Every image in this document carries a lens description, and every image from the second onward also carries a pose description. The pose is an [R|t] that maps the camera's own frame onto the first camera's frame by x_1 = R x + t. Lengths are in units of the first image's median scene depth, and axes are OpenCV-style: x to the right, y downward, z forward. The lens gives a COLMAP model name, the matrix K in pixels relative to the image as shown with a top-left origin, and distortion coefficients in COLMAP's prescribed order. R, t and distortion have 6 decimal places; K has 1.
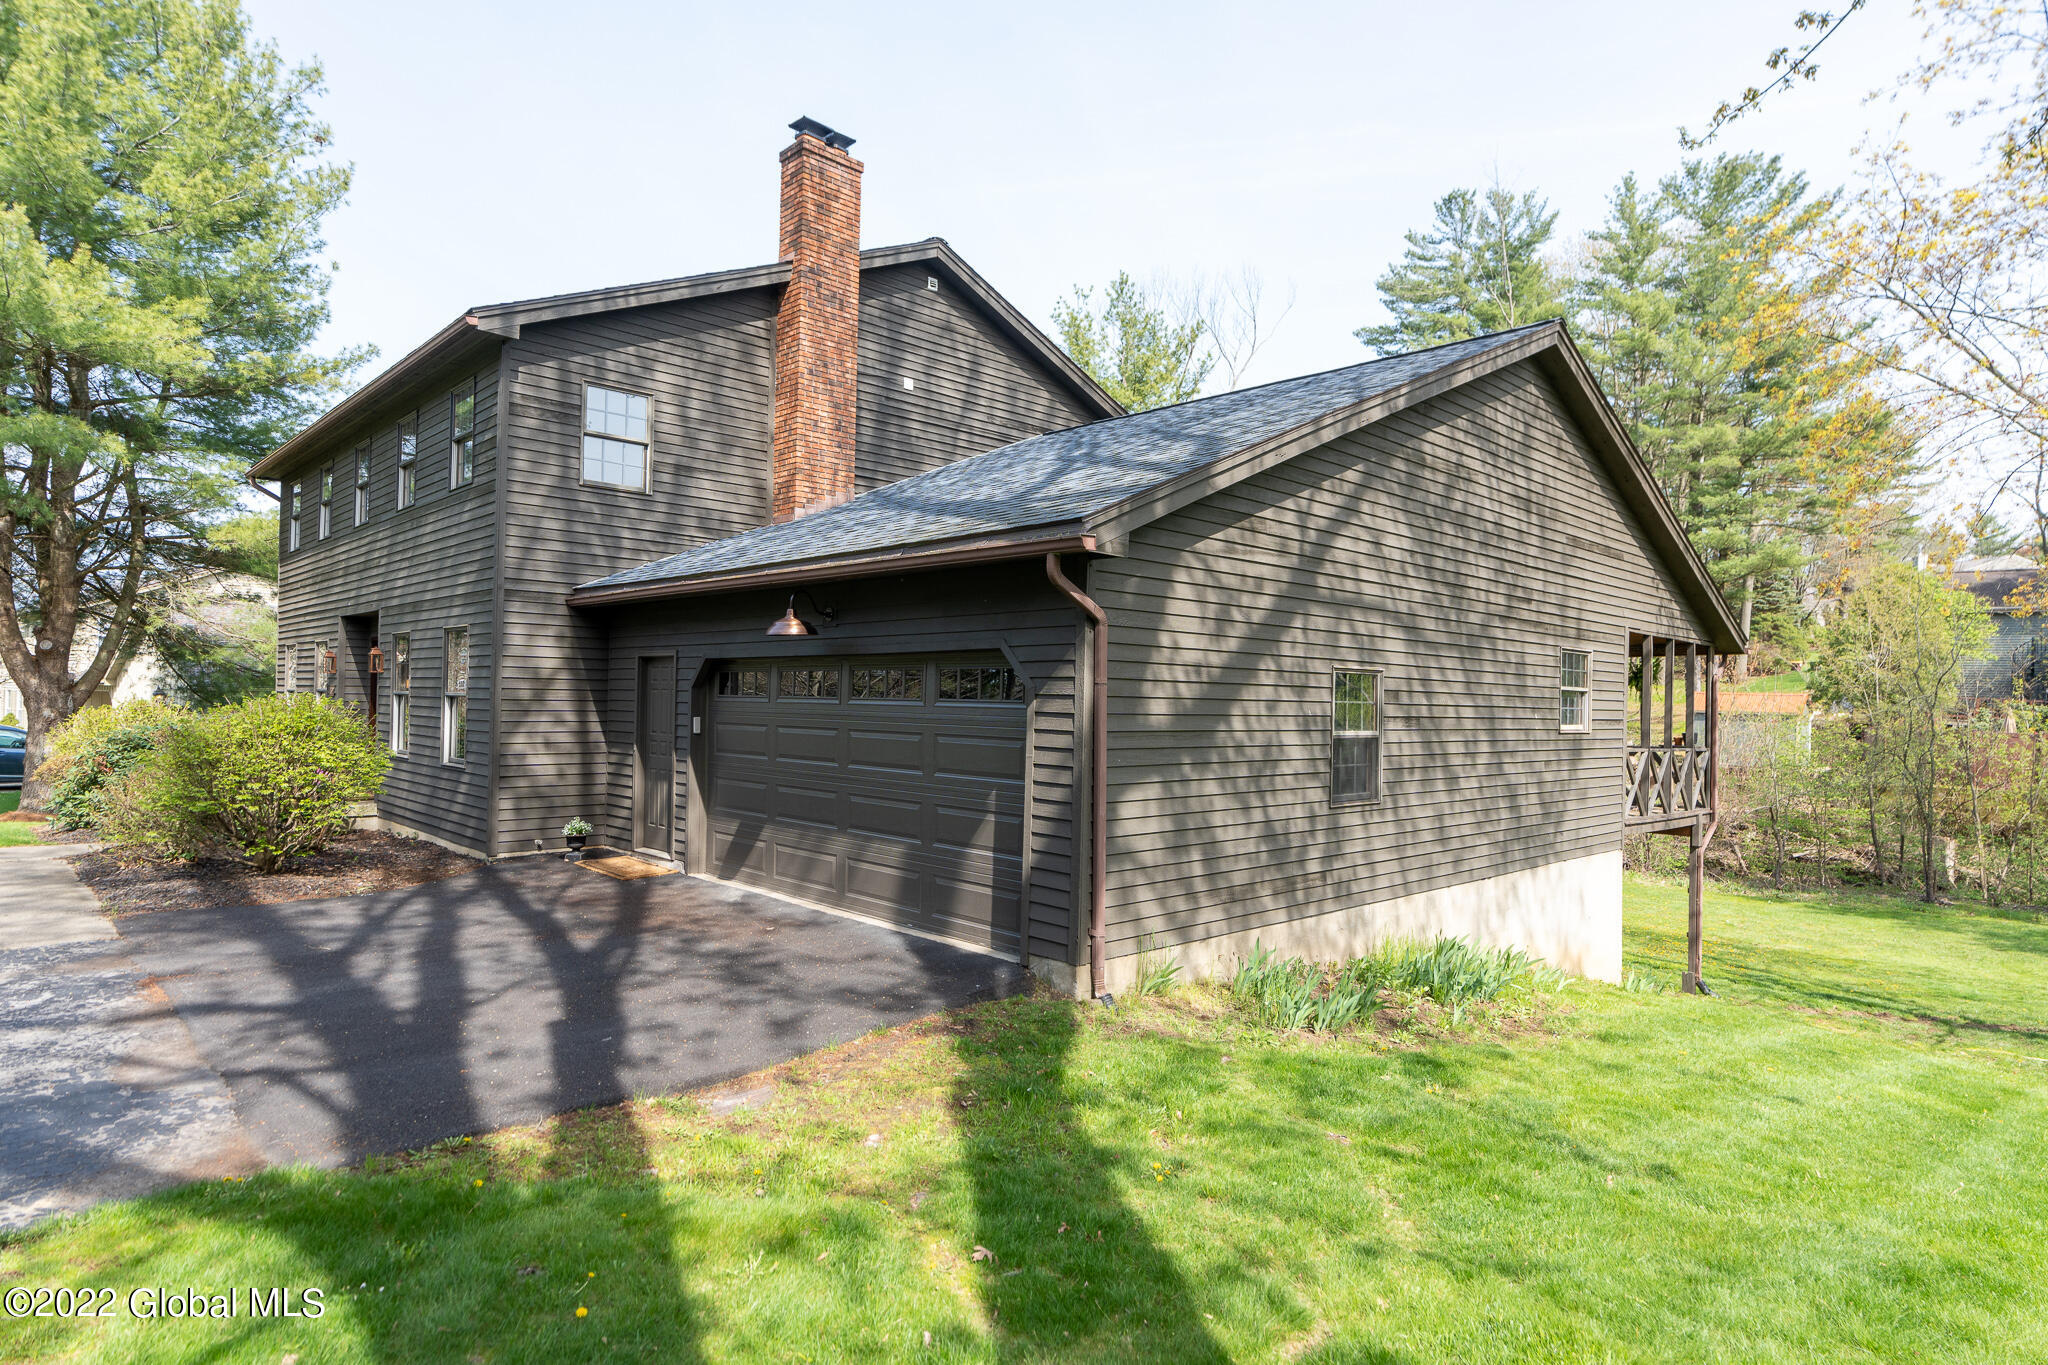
lens RADIAL K [[1155.9, 0, 1025.3], [0, 1155.9, 714.9], [0, 0, 1]] dist [-0.005956, -0.001625]
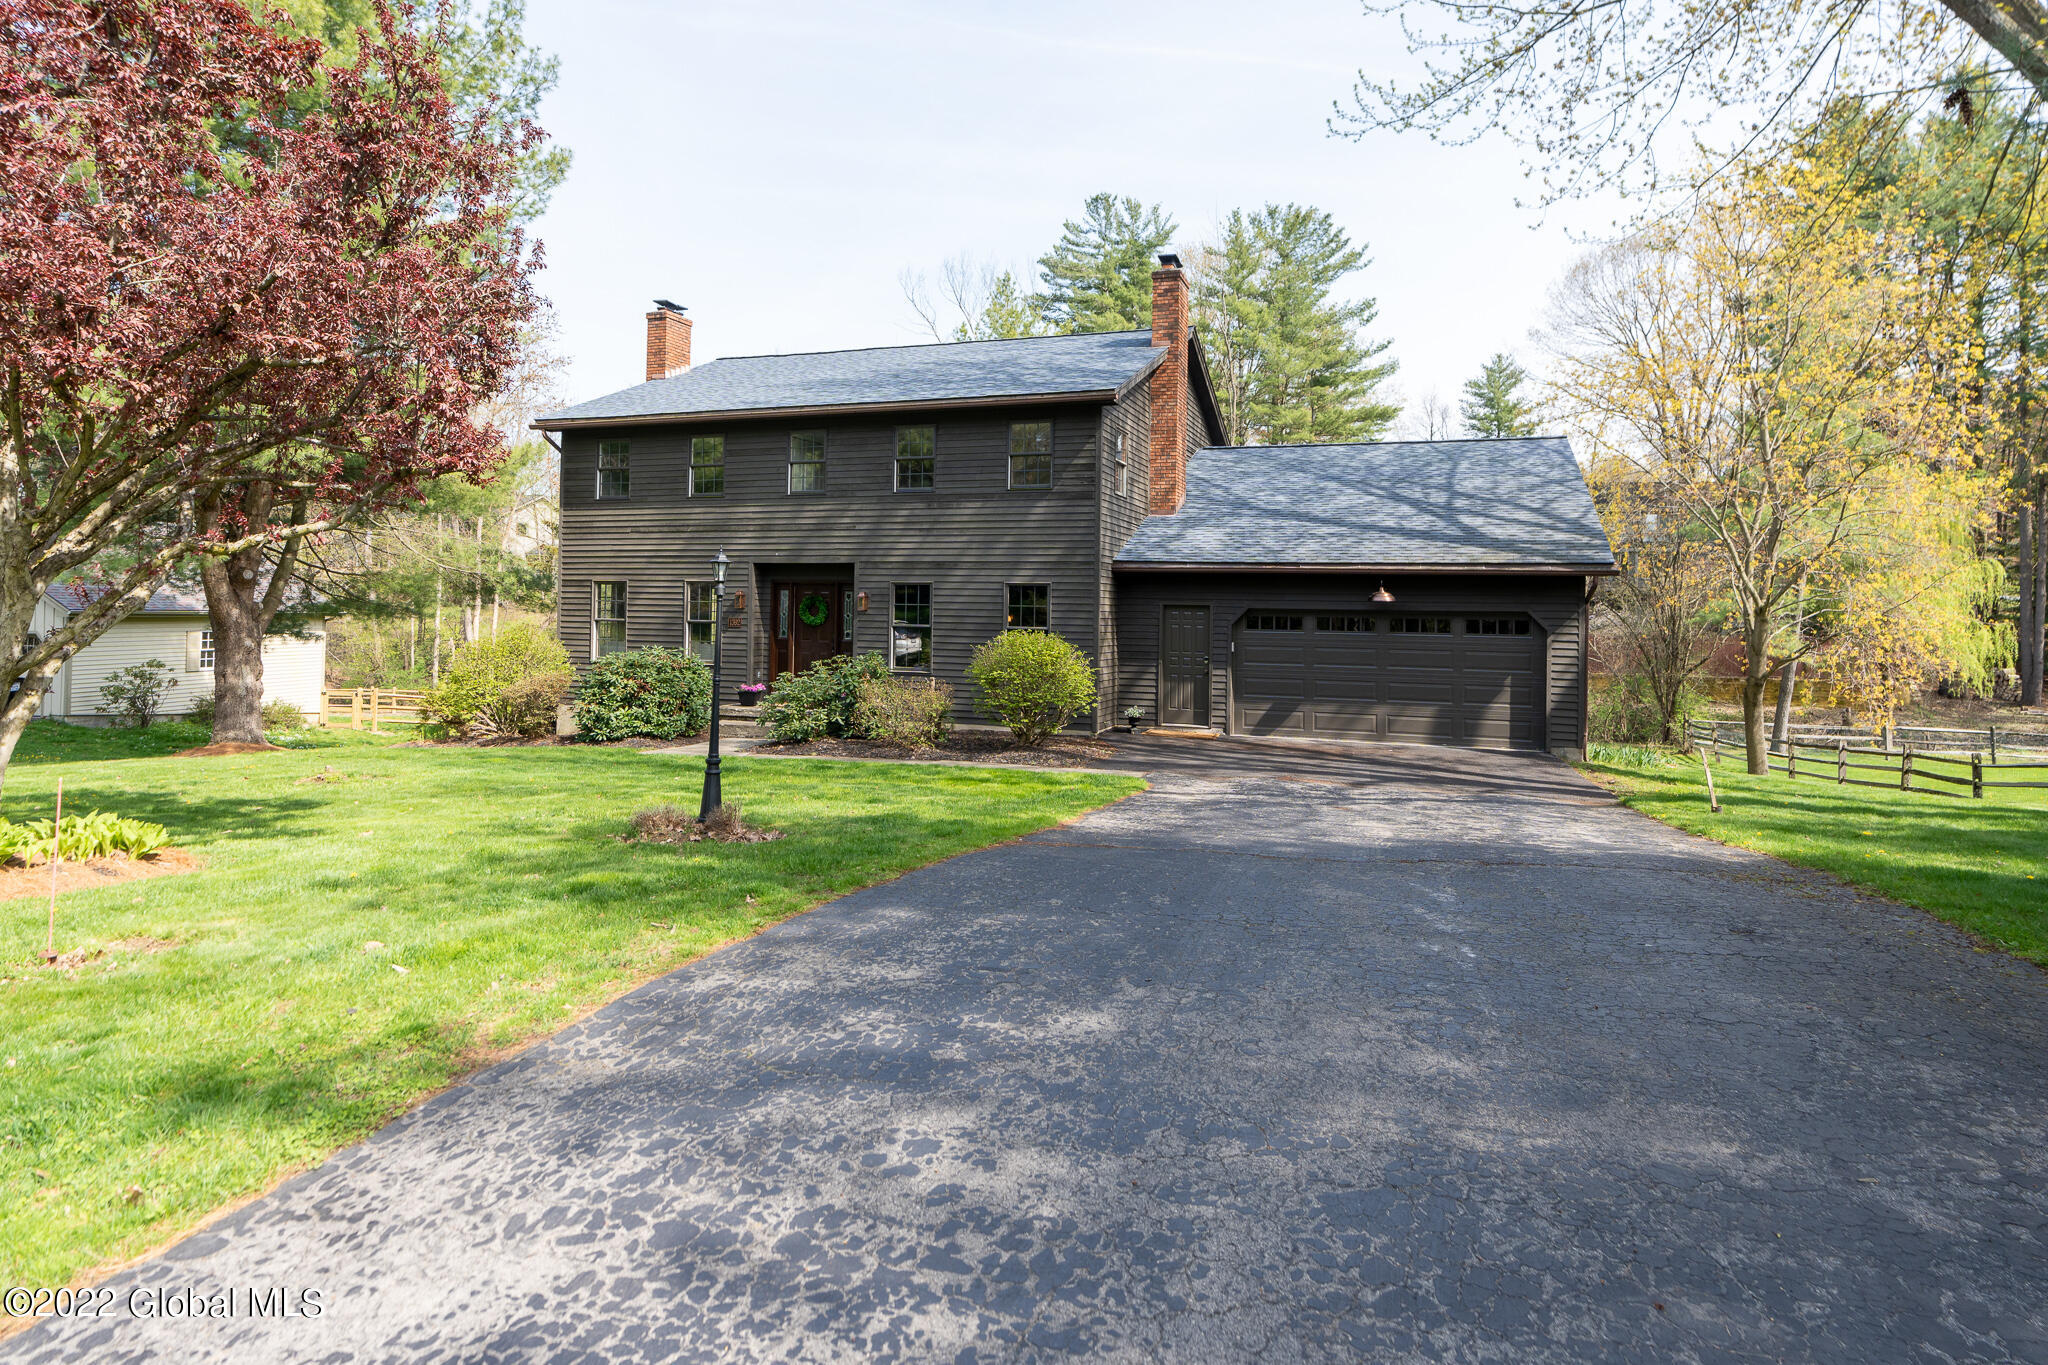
lens RADIAL K [[1205.8, 0, 1023.6], [0, 1205.8, 612.5], [0, 0, 1]] dist [0.001029, 0.000142]
pose [[0.887265, -0.004952, 0.461233, -0.322690], [0.007212, 0.999969, -0.003137, -0.009183], [-0.461203, 0.006110, 0.887274, -0.099375]]
